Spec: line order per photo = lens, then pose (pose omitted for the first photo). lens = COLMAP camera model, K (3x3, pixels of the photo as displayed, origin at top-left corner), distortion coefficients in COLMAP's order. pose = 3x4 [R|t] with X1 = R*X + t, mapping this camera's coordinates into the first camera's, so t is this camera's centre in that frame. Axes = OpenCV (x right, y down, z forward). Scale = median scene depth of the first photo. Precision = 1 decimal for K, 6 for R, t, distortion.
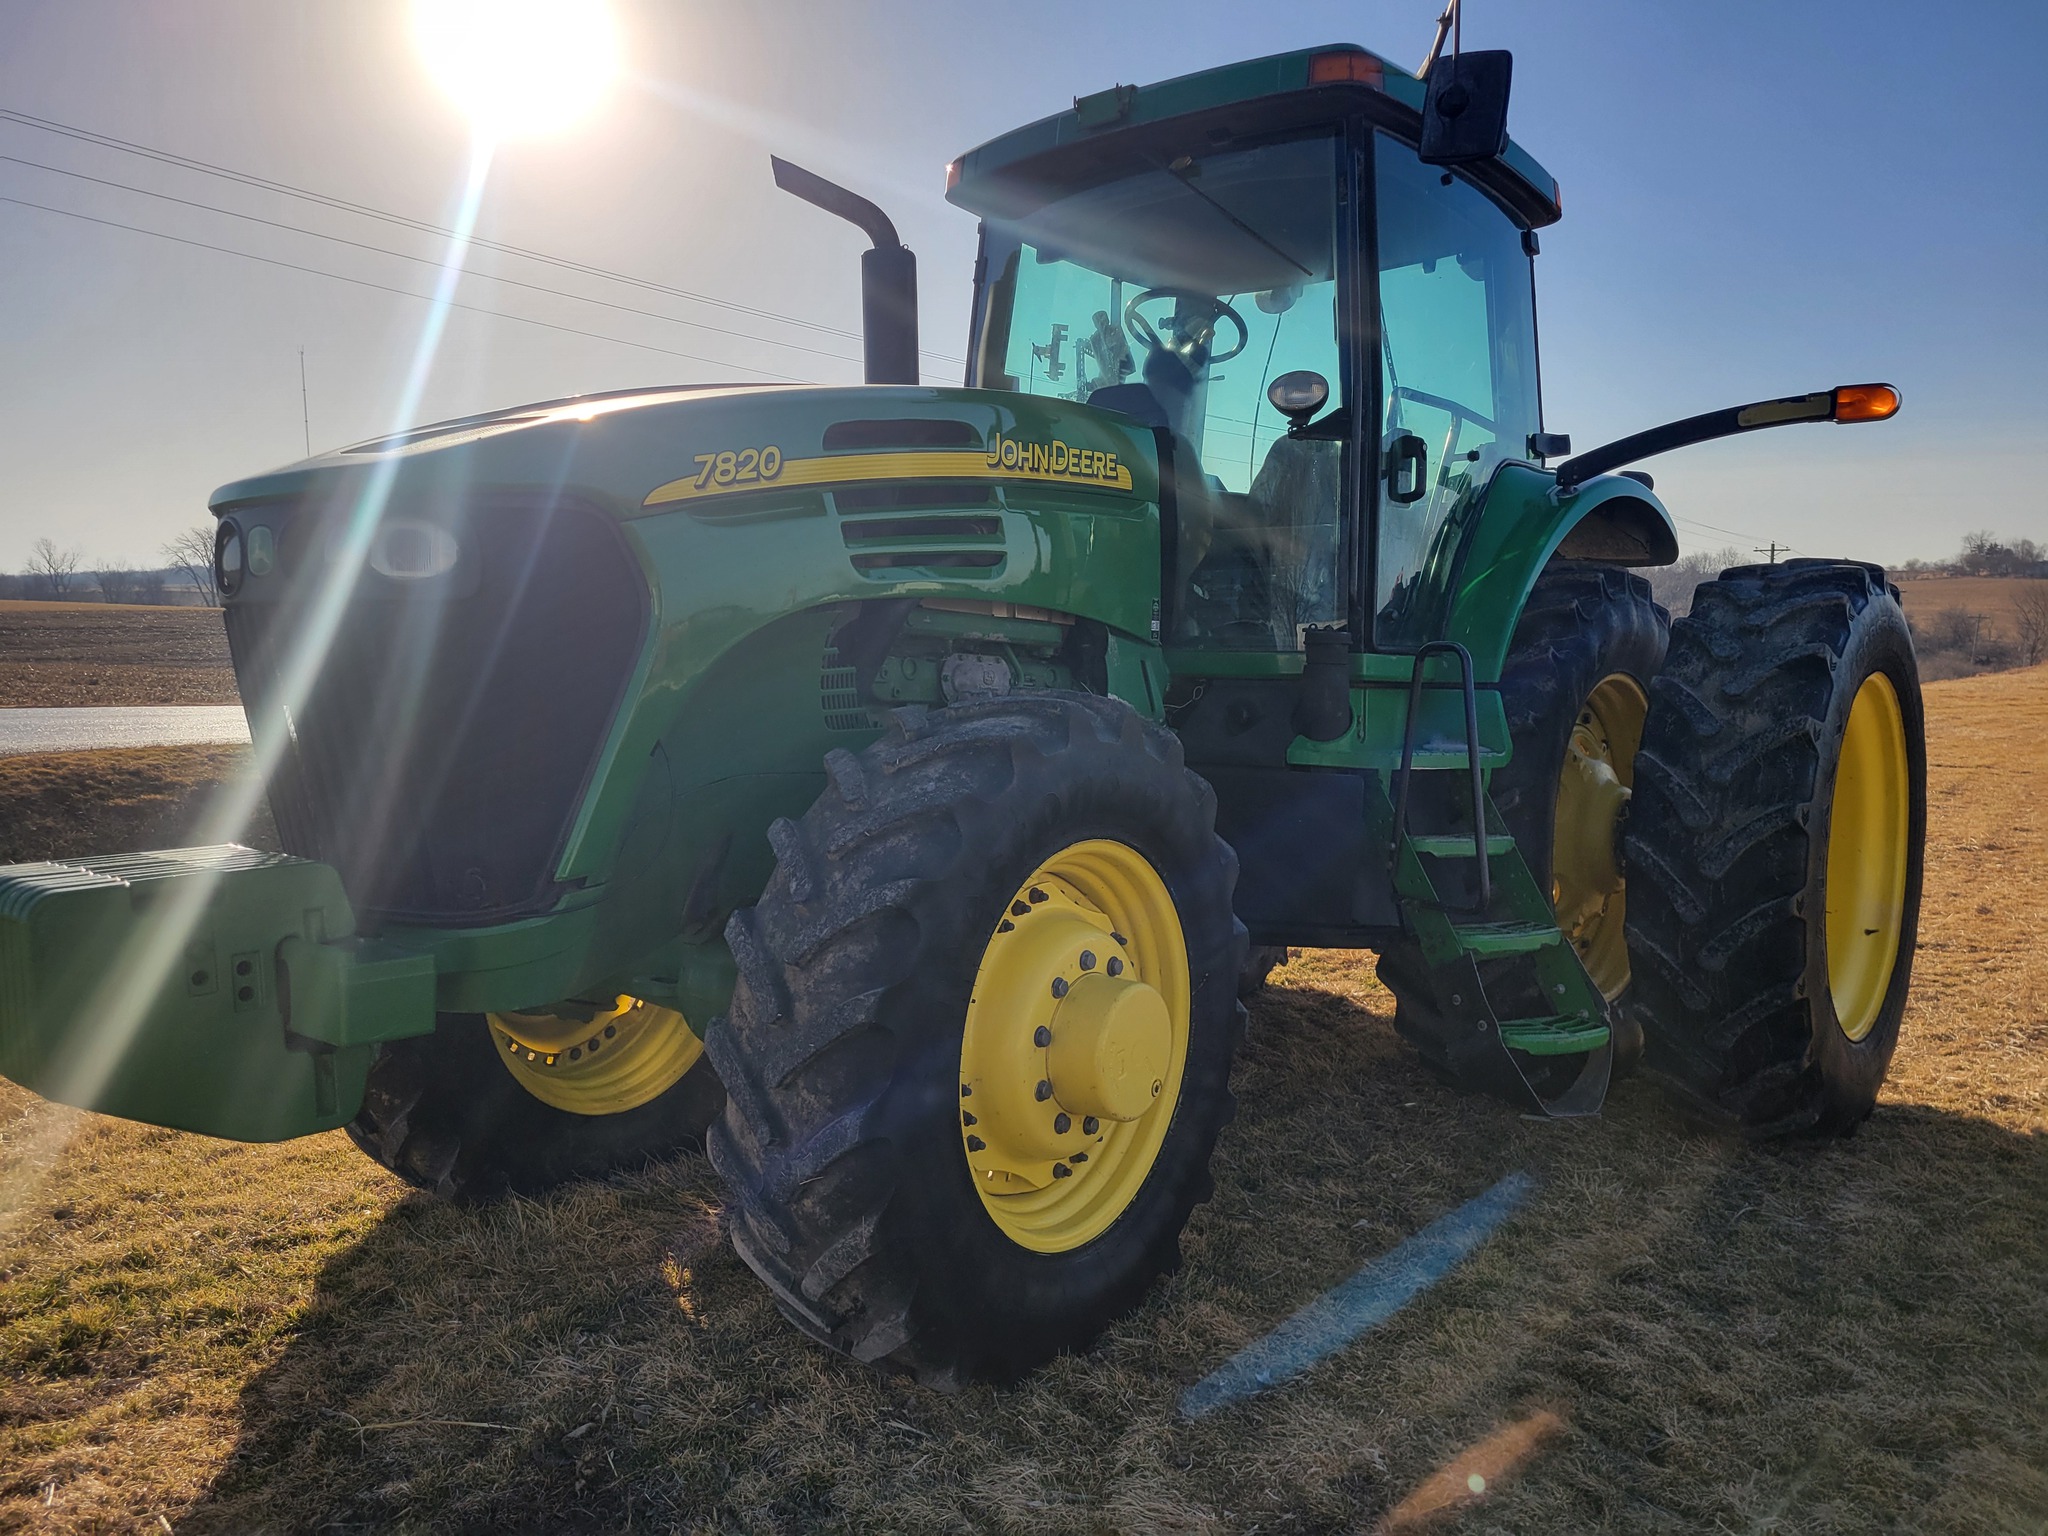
lens RADIAL K [[1578.3, 0, 1022.5], [0, 1578.3, 798.3], [0, 0, 1]] dist [0.068388, -0.224985]
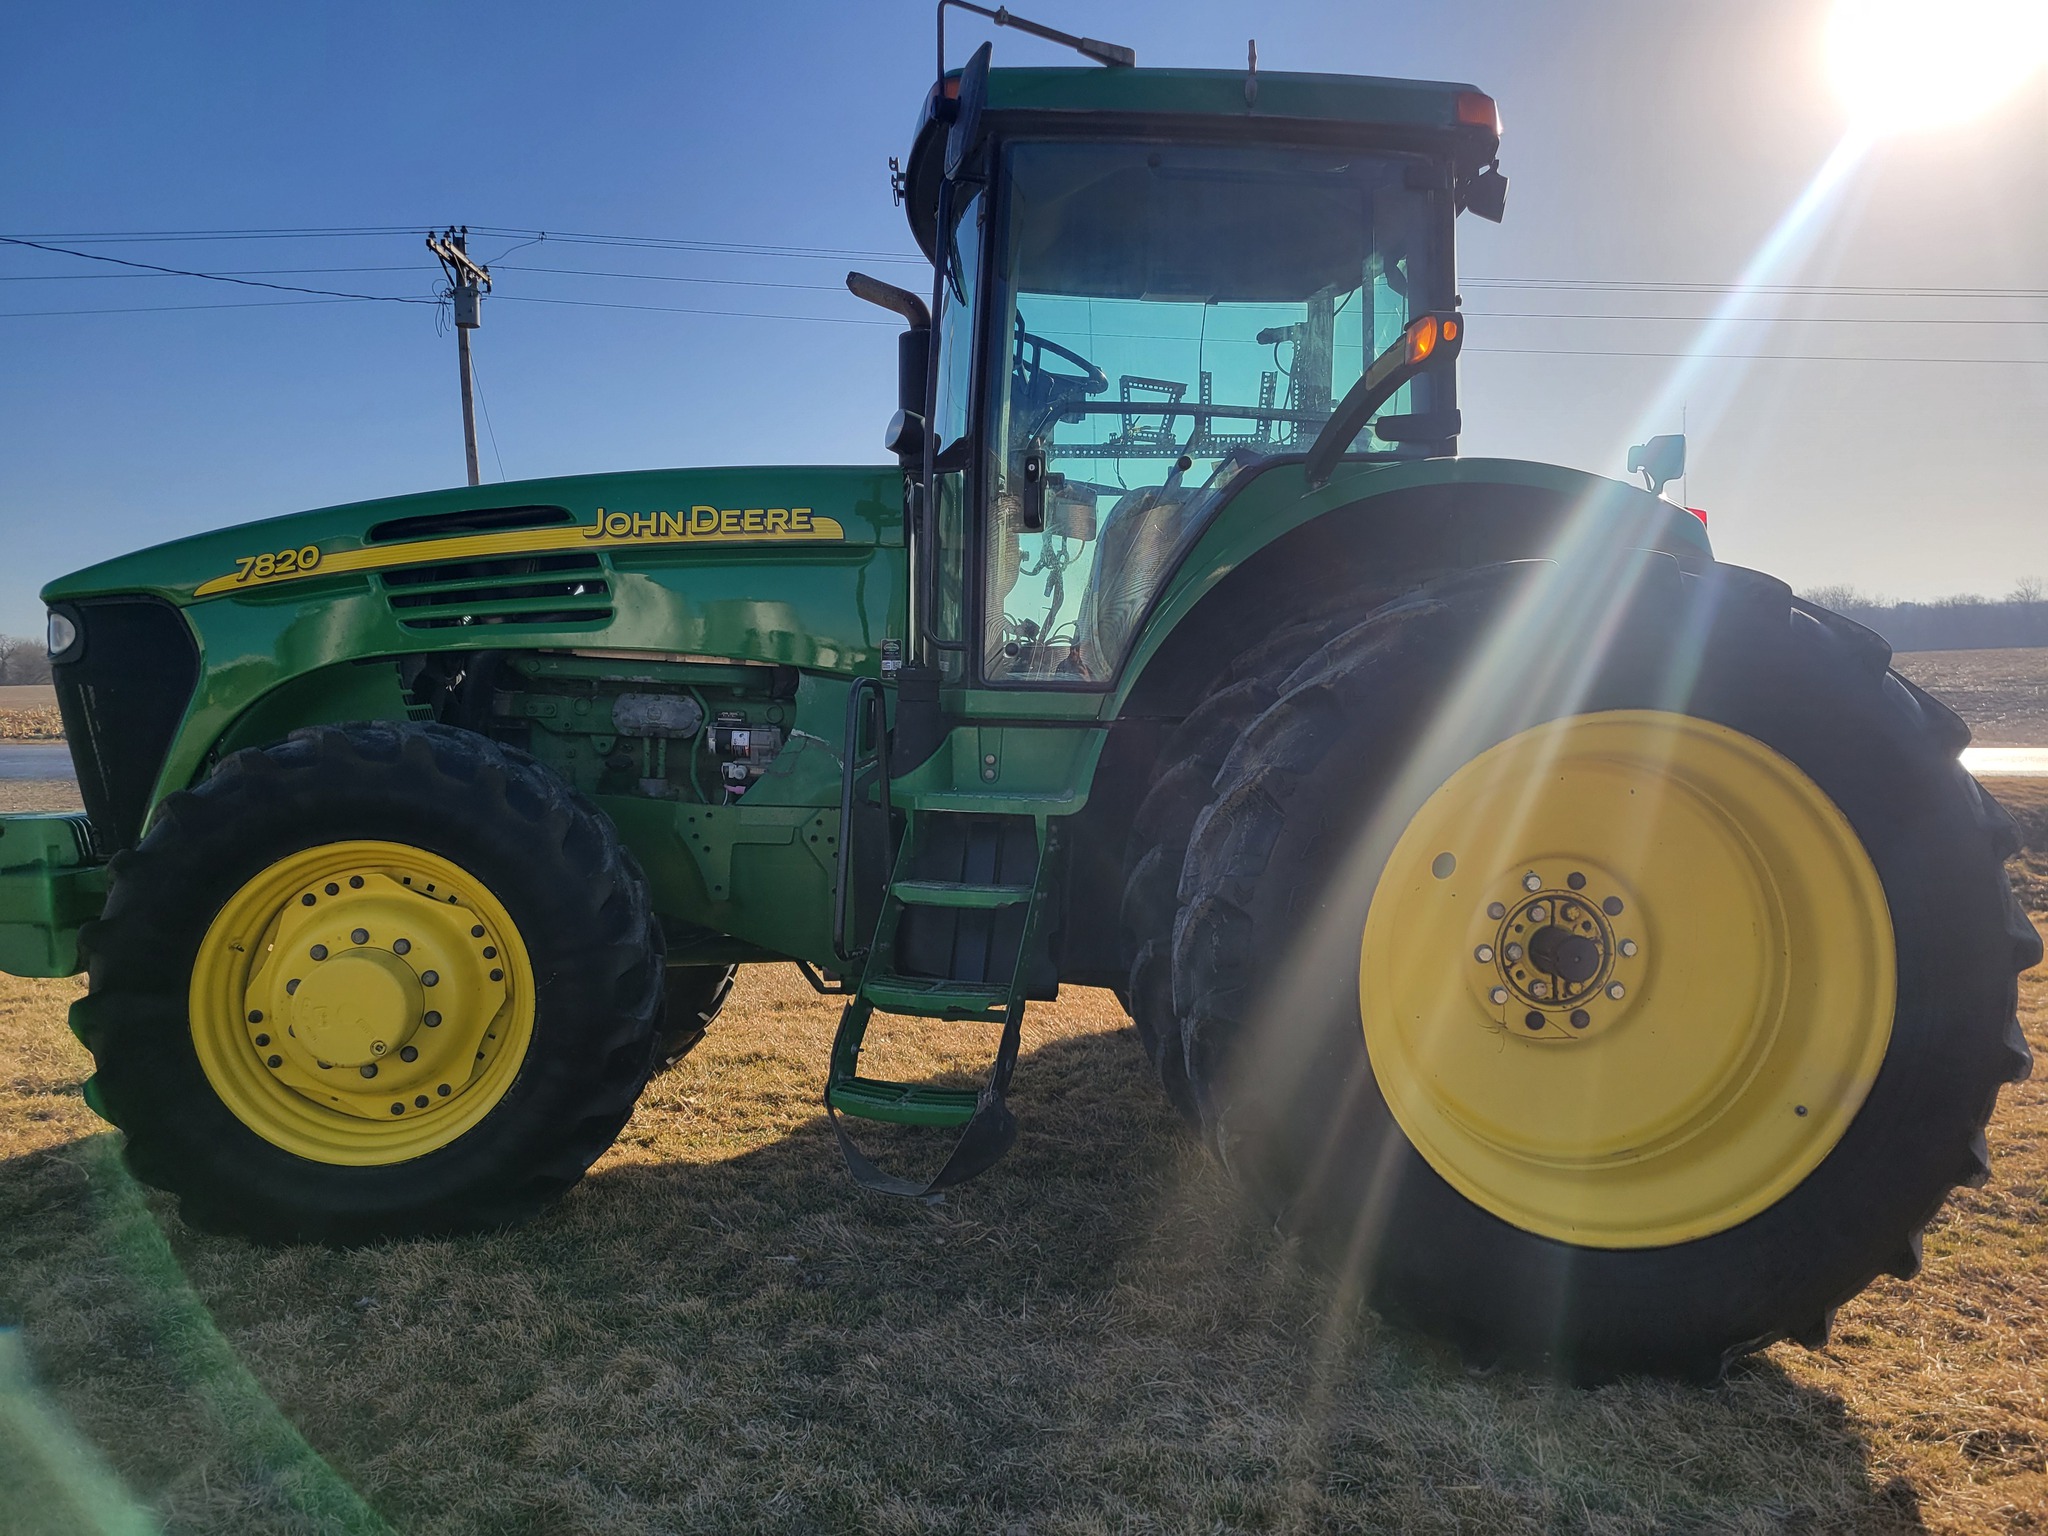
lens RADIAL K [[1663.4, 0, 1024.0], [0, 1663.4, 768.0], [0, 0, 1]] dist [0.072929, -0.072568]
pose [[0.650617, 0.025302, -0.758984, 1.147035], [-0.065196, 0.997616, -0.022630, -0.028107], [0.756602, 0.064206, 0.650715, 0.431695]]
